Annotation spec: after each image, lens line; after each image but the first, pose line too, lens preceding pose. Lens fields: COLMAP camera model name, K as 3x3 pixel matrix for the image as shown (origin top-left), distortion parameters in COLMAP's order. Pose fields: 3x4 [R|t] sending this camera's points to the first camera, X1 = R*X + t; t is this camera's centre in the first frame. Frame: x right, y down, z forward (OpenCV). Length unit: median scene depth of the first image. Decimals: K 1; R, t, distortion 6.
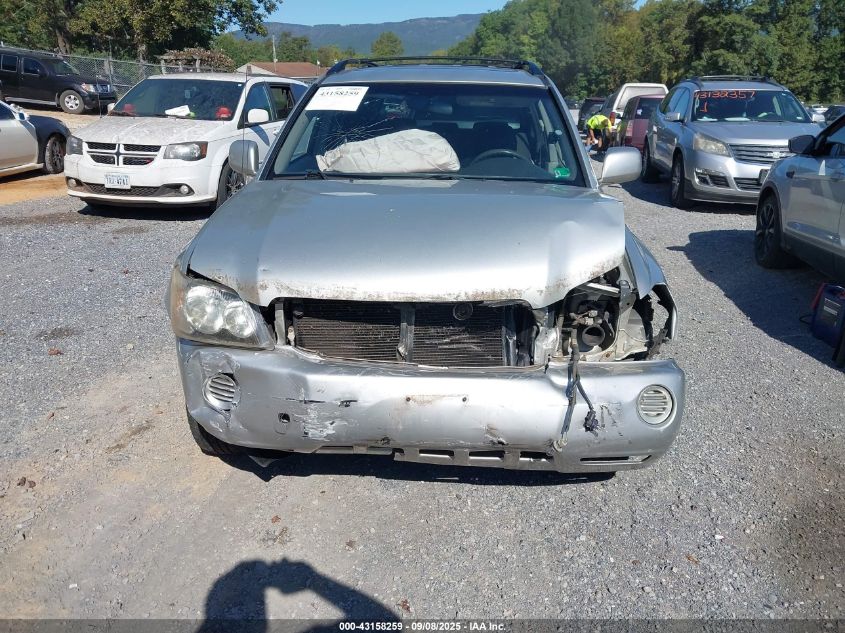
lens RADIAL K [[771.1, 0, 424.3], [0, 771.1, 313.5], [0, 0, 1]] dist [0.003341, 0.021055]
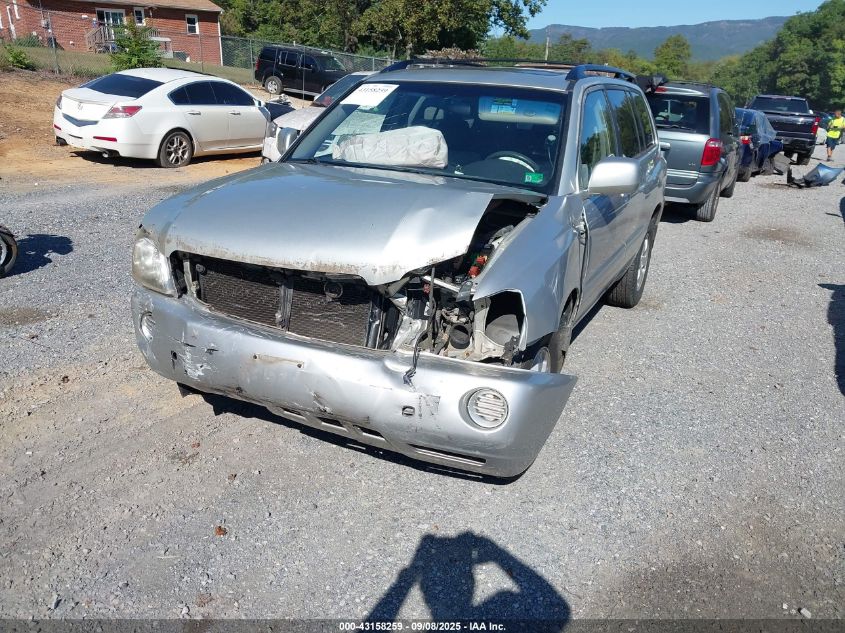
lens RADIAL K [[771.1, 0, 424.3], [0, 771.1, 313.5], [0, 0, 1]] dist [0.003341, 0.021055]
pose [[0.912008, 0.149624, -0.381910, 0.245880], [-0.150708, 0.988202, 0.027263, -0.007864], [0.381483, 0.032693, 0.923798, 0.016693]]
